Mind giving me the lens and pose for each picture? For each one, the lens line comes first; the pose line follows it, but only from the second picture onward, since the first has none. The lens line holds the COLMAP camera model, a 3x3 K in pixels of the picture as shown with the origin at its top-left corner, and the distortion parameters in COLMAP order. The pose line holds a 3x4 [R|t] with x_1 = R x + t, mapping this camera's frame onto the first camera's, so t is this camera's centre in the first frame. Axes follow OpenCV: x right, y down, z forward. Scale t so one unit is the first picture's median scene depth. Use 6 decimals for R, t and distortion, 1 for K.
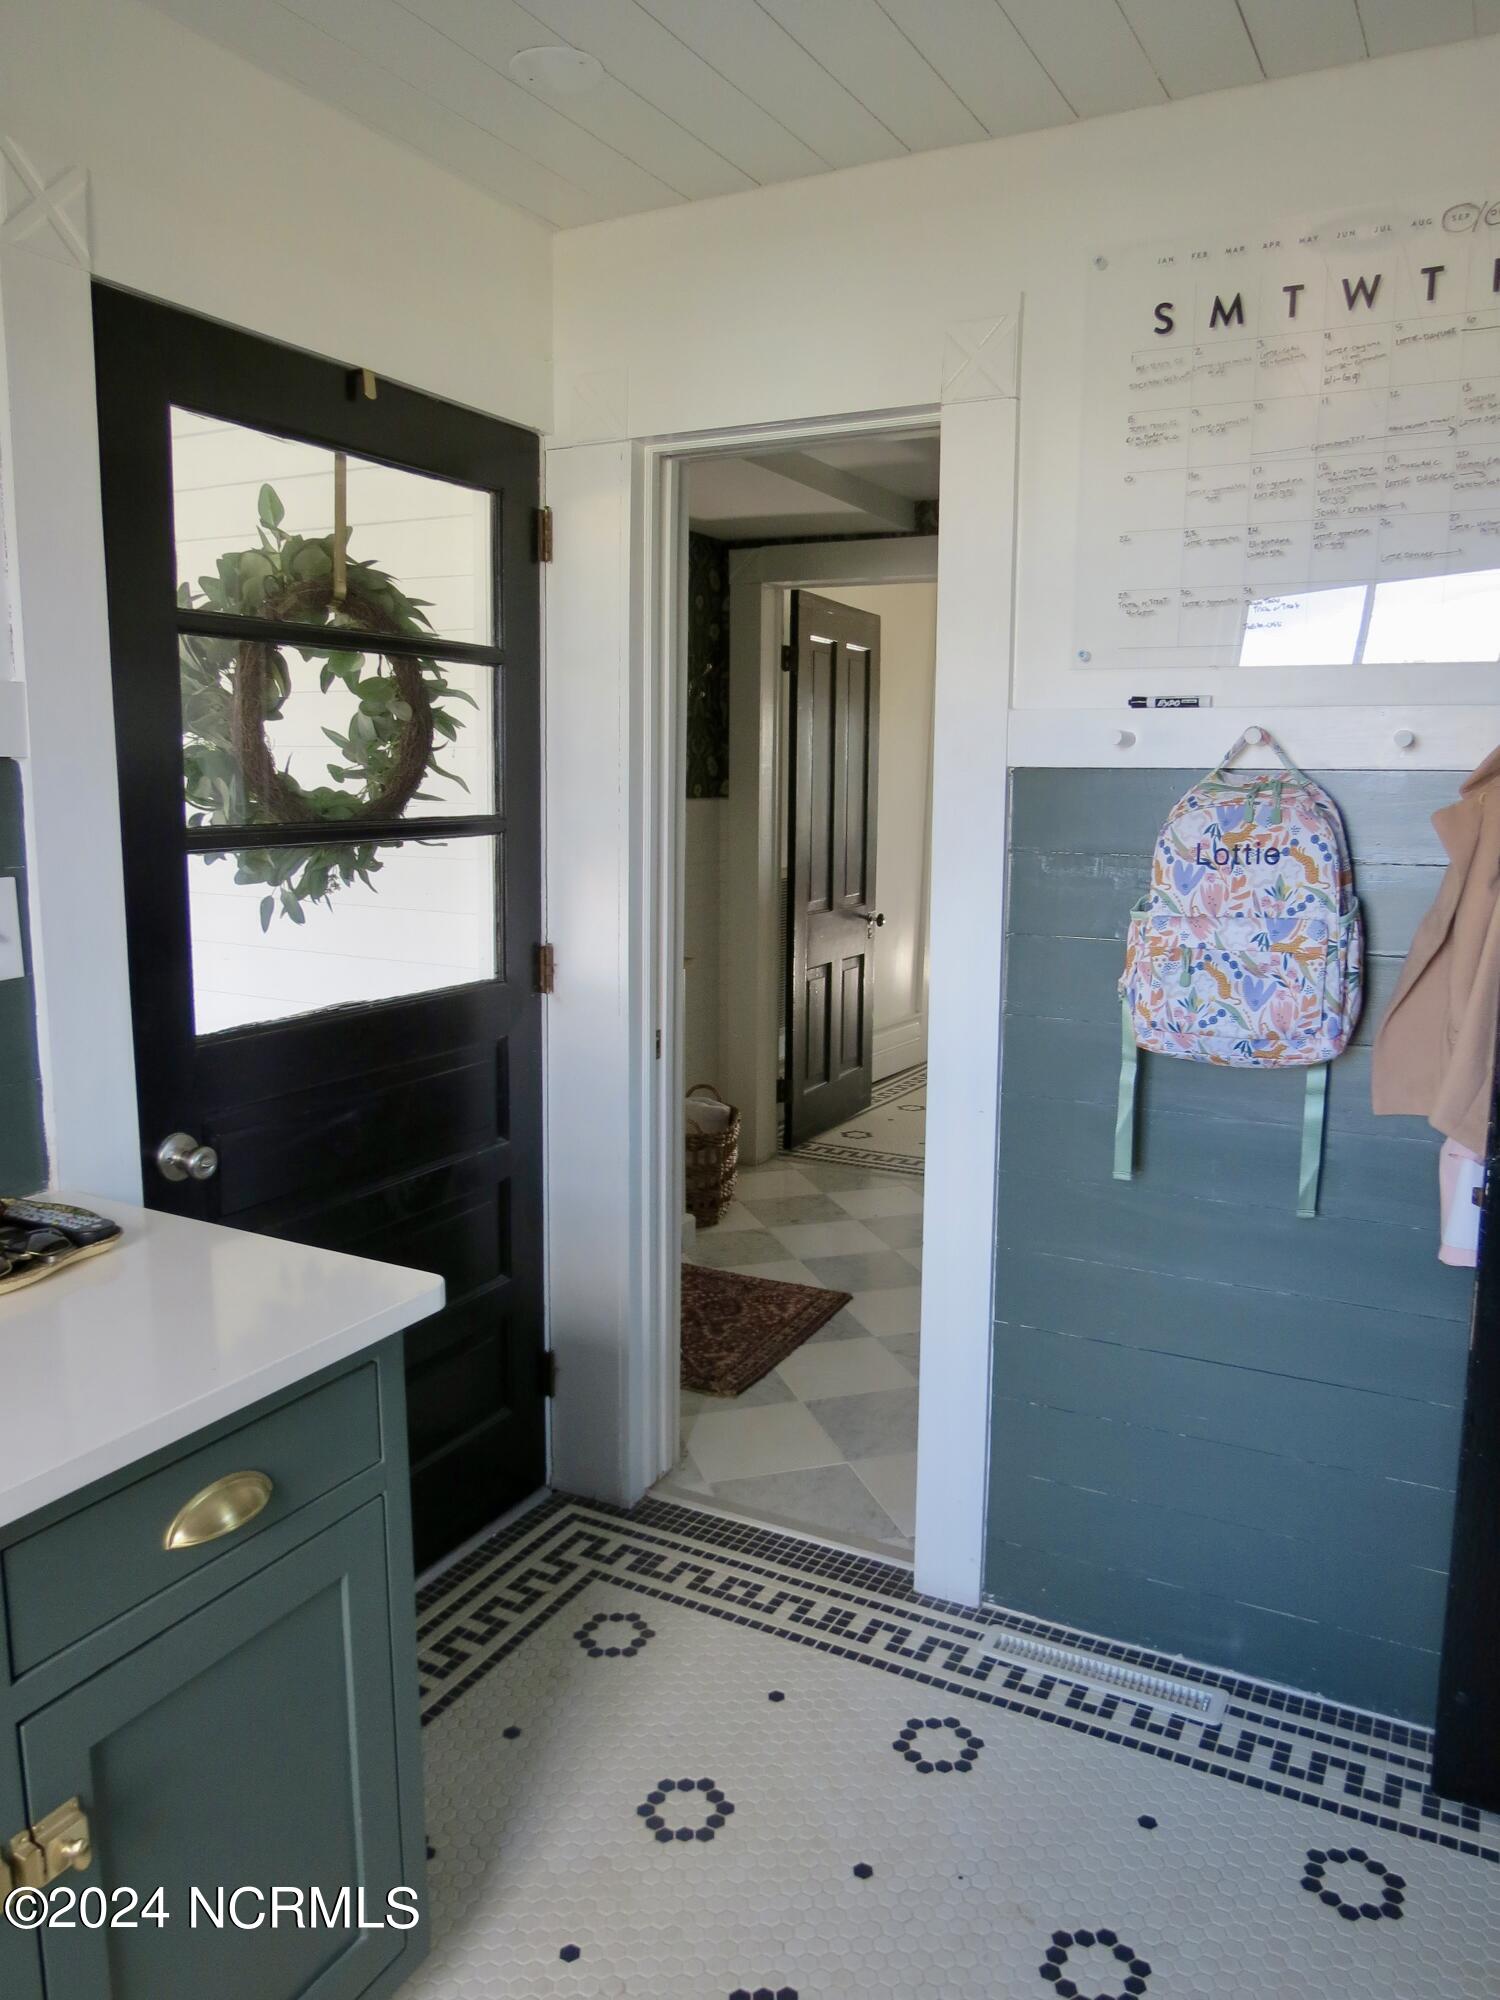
lens RADIAL K [[1431.3, 0, 742.9], [0, 1431.3, 1010.7], [0, 0, 1]] dist [-0.020587, 0.008656]
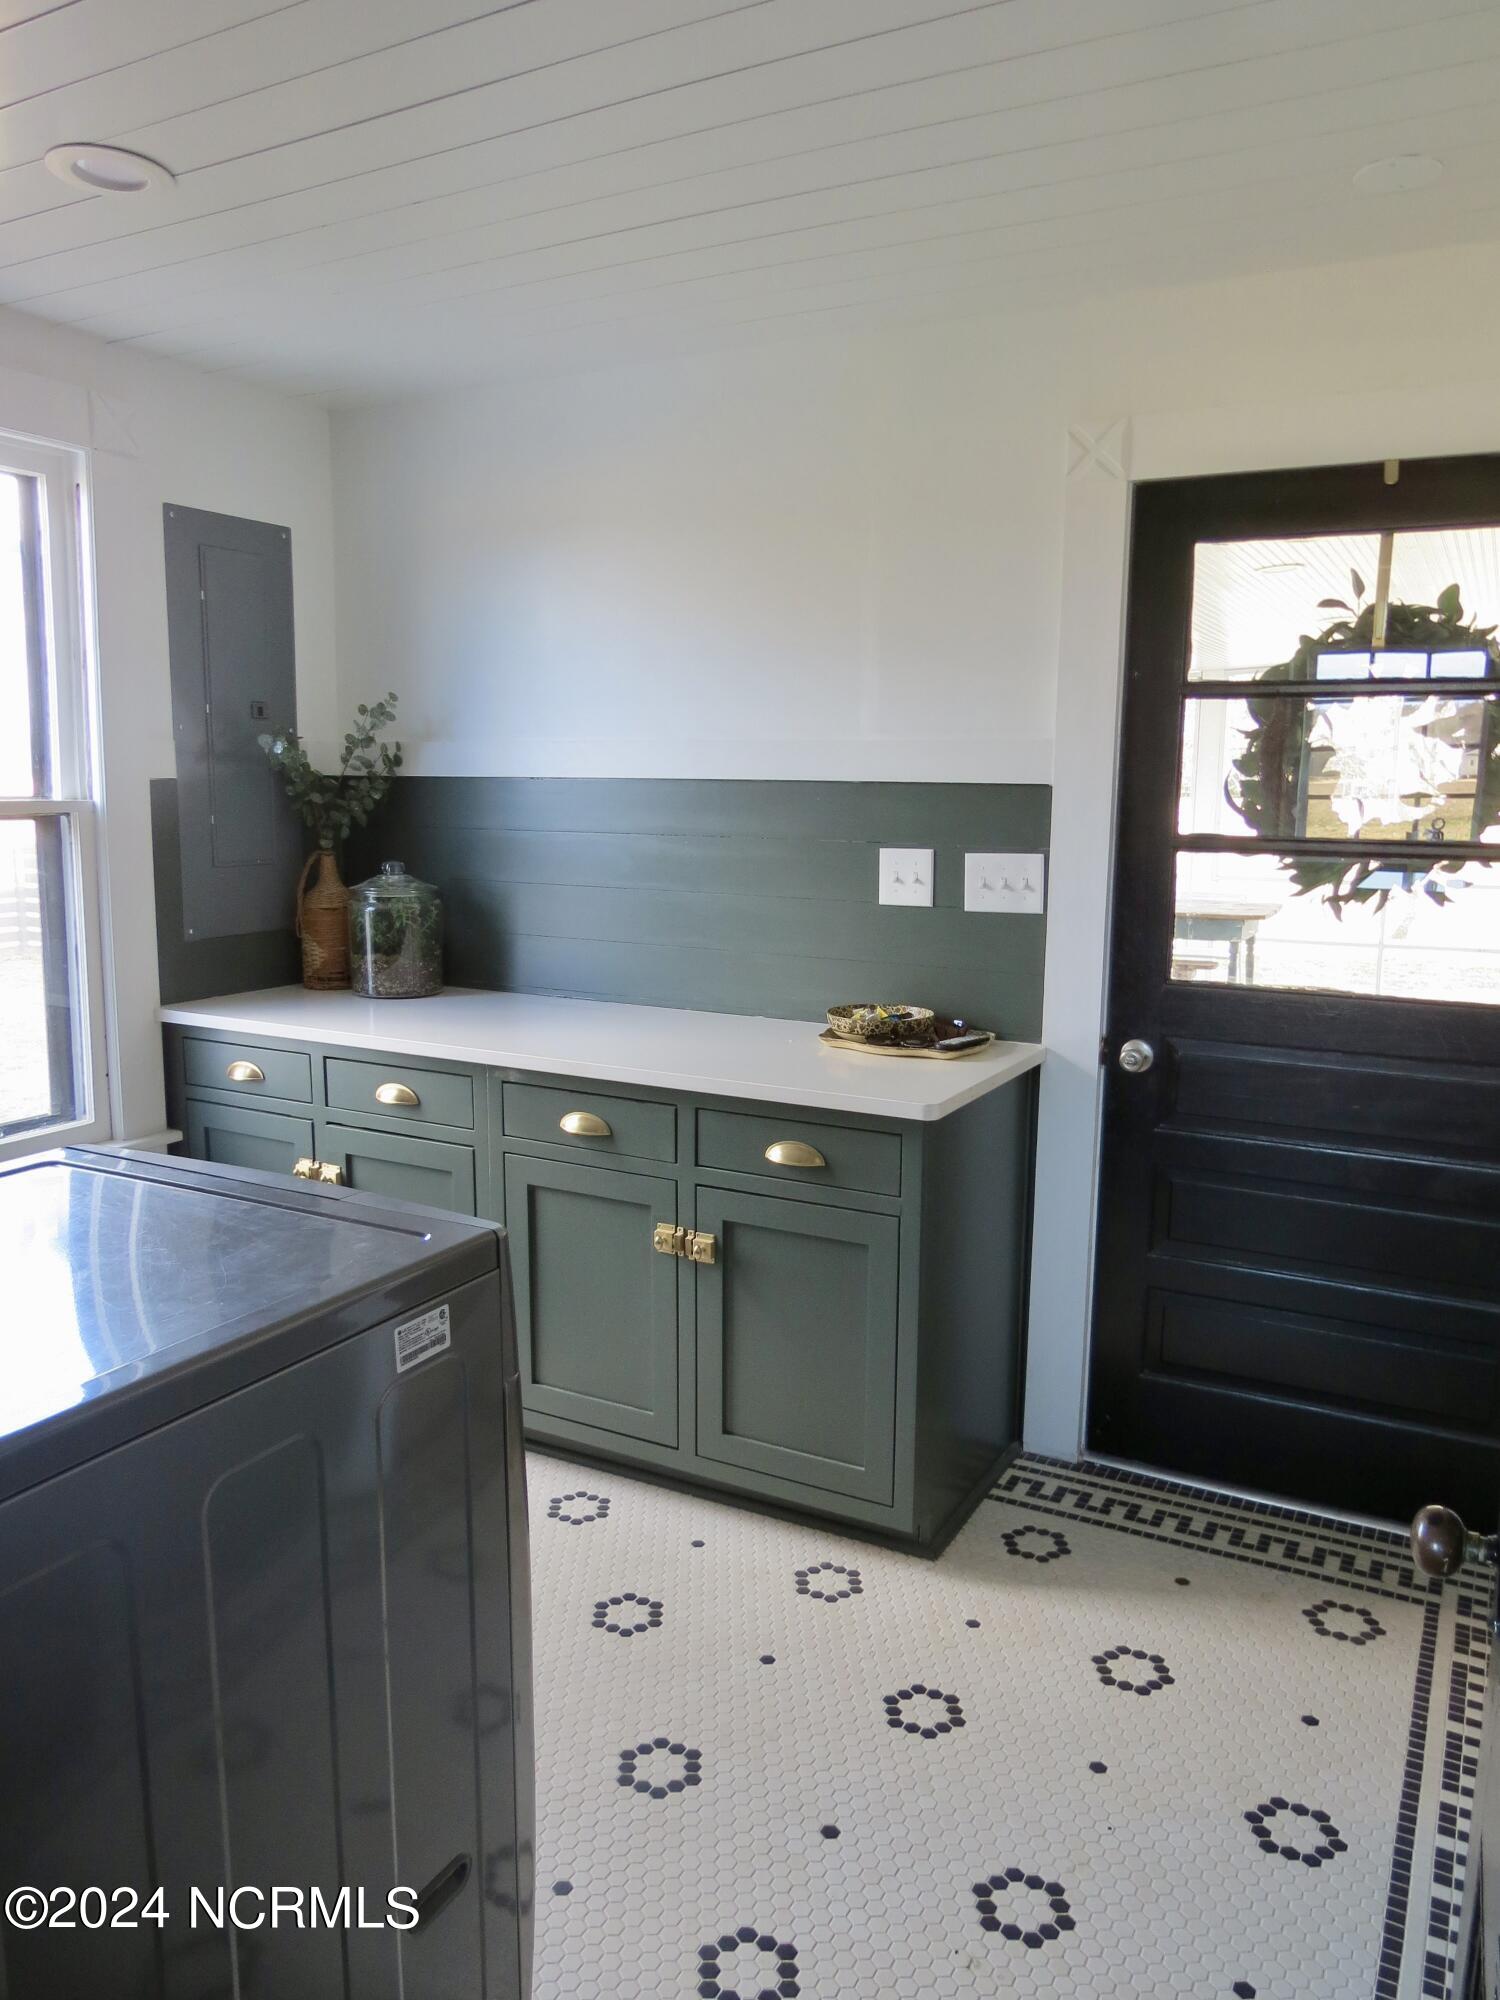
lens RADIAL K [[1431.3, 0, 745.6], [0, 1431.3, 994.9], [0, 0, 1]] dist [-0.020587, 0.008656]
pose [[-0.005209, 0.145709, -0.989314, 0.959801], [-0.176001, 0.973750, 0.144343, -0.089921], [0.984376, 0.174872, 0.020573, 0.513889]]
